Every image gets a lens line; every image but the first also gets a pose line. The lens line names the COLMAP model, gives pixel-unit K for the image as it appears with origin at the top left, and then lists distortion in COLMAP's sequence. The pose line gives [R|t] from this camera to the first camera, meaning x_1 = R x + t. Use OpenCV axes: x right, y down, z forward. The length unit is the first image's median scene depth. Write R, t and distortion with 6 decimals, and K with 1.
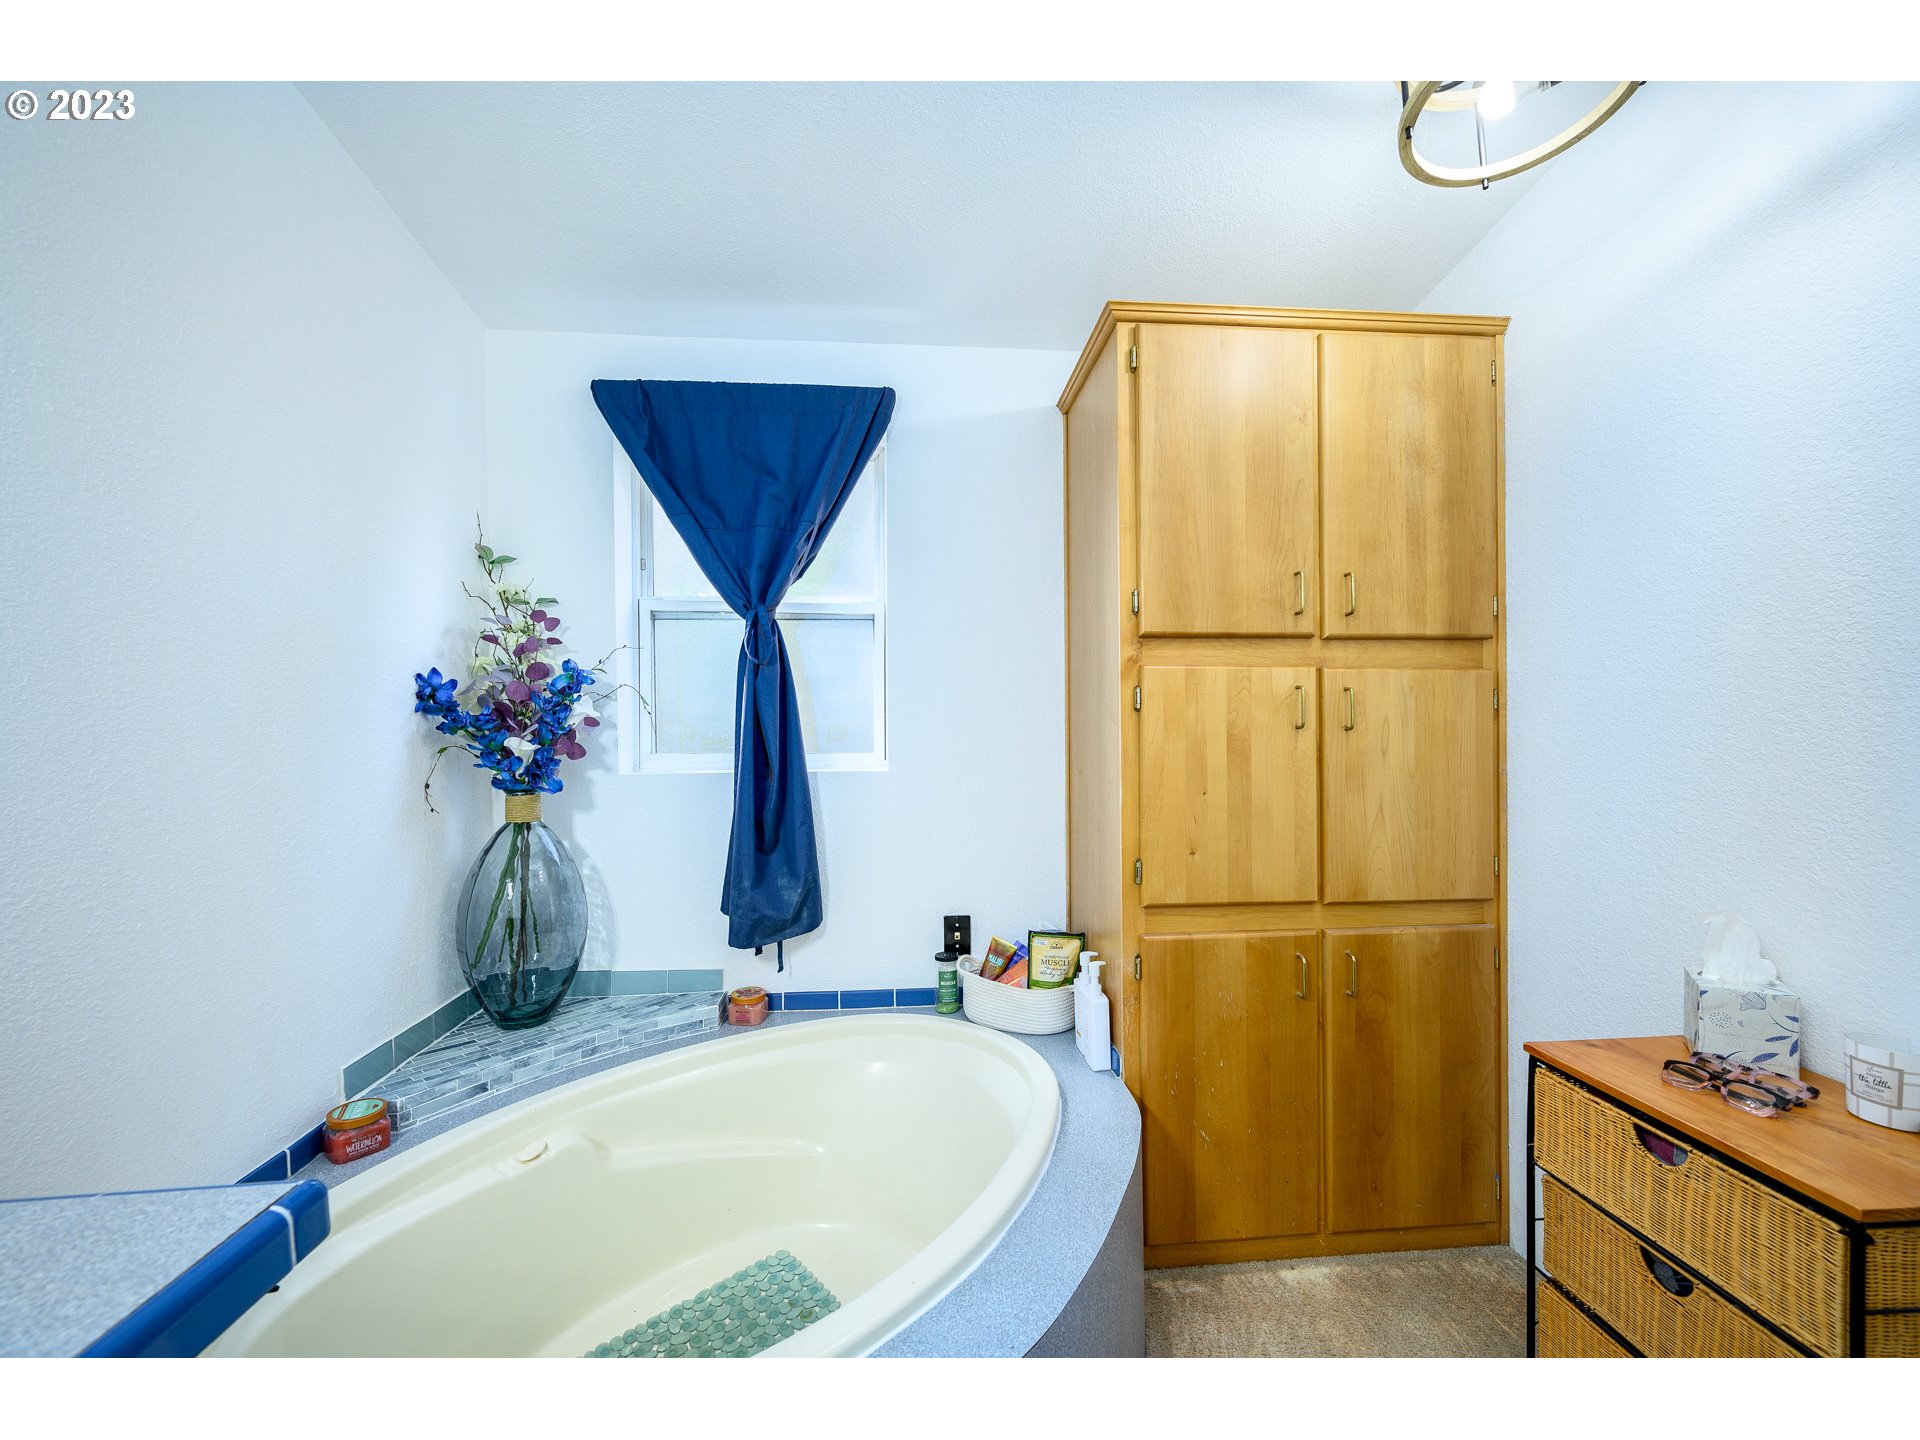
lens RADIAL K [[791.1, 0, 964.9], [0, 791.1, 733.1], [0, 0, 1]] dist [0.002383, 0.000041]
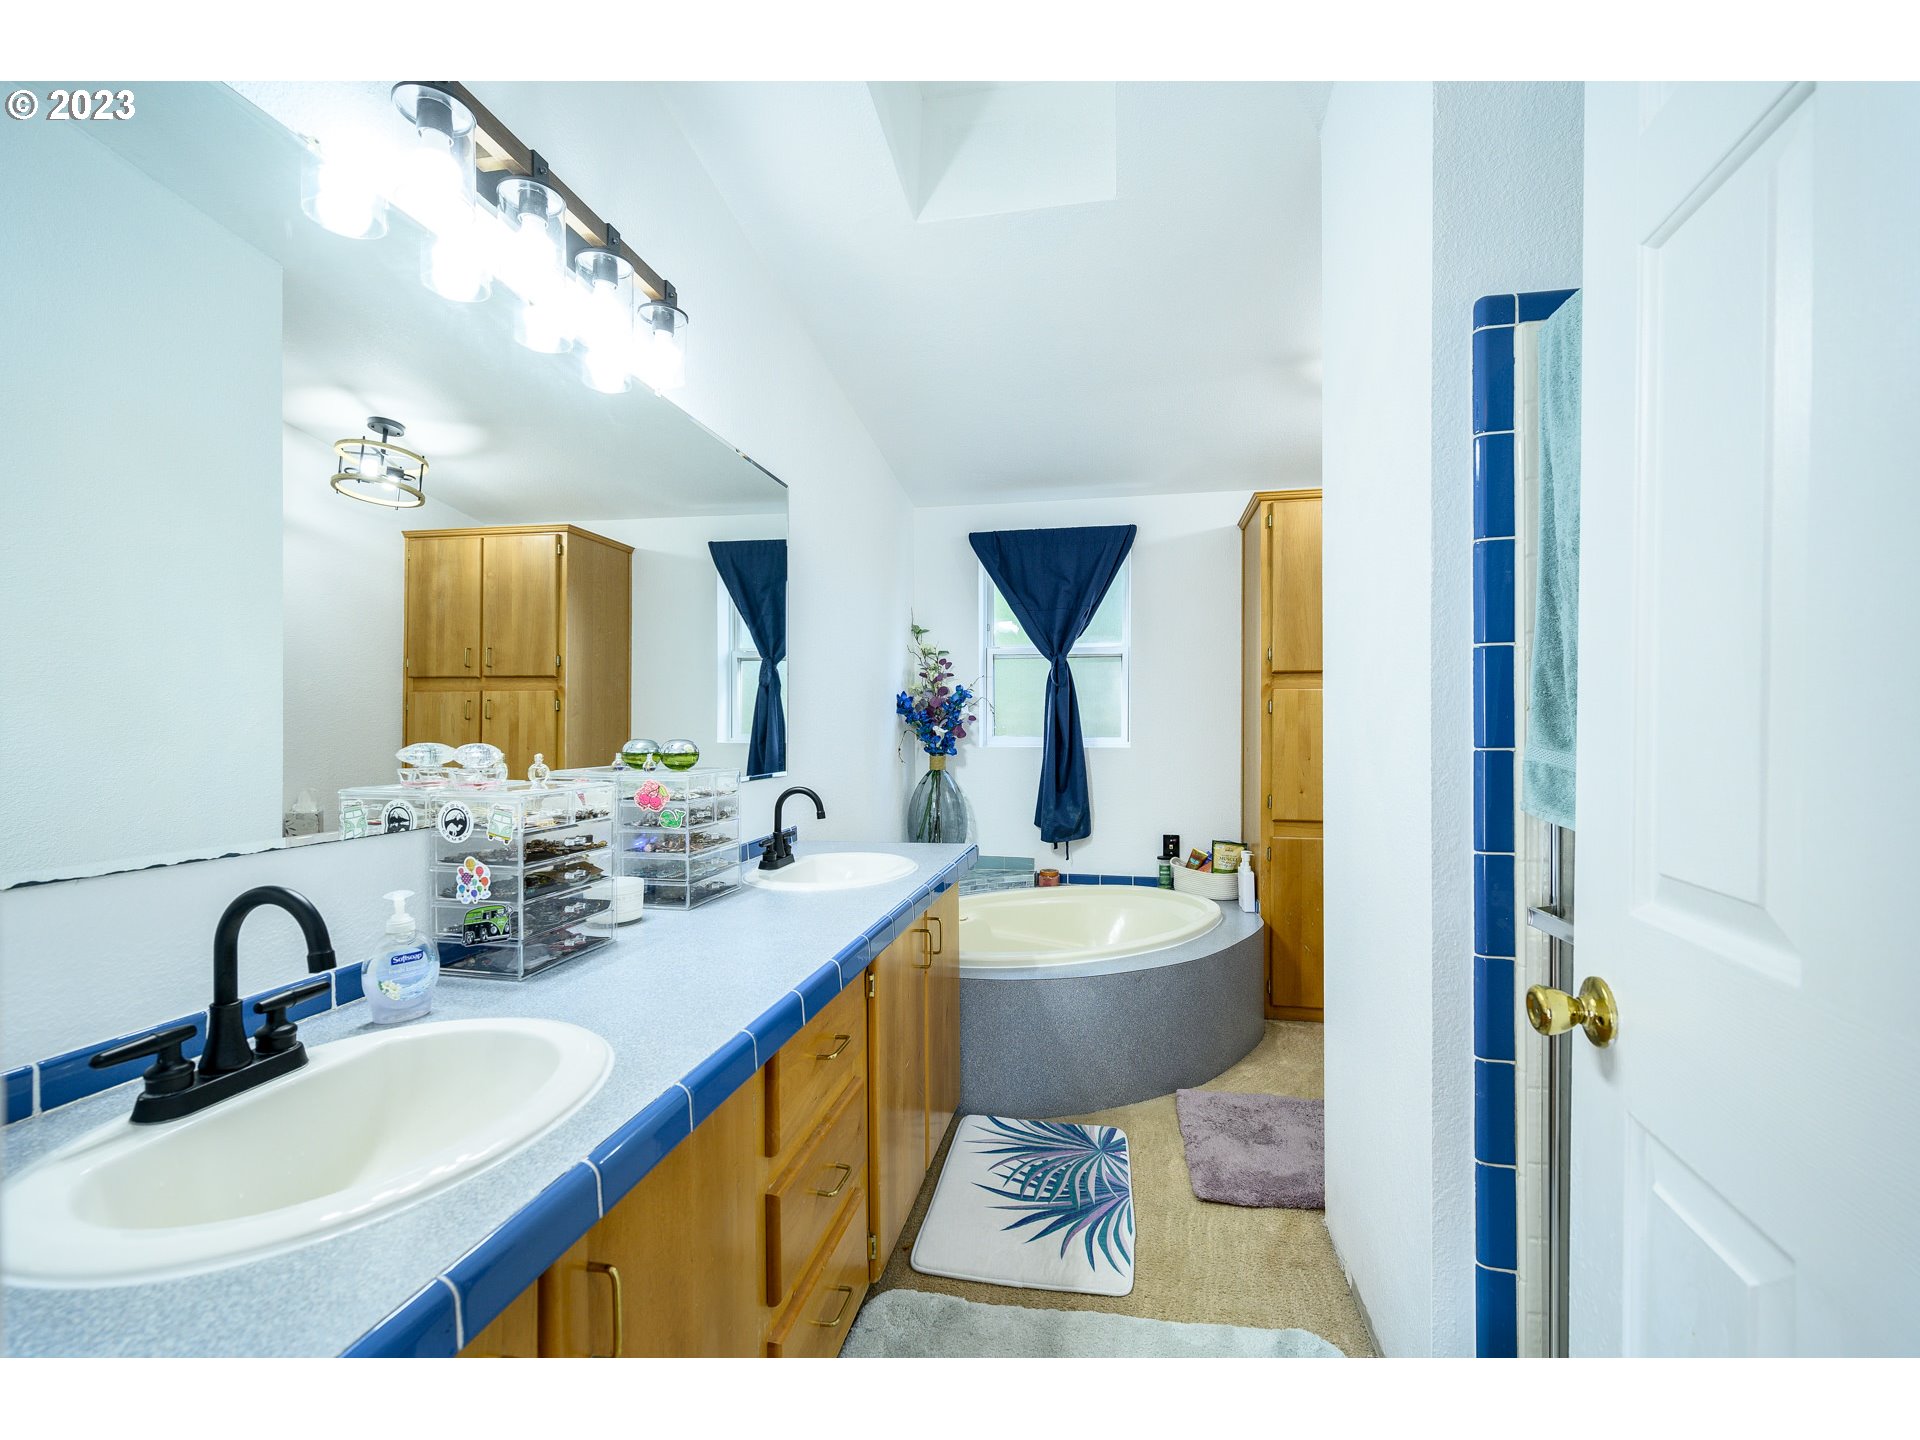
lens RADIAL K [[791.1, 0, 972.6], [0, 791.1, 731.0], [0, 0, 1]] dist [0.002383, 0.000041]
pose [[0.958861, 0.009479, -0.283719, 0.064109], [-0.008487, 0.999953, 0.004728, 0.007273], [0.283751, -0.002126, 0.958896, -0.777607]]
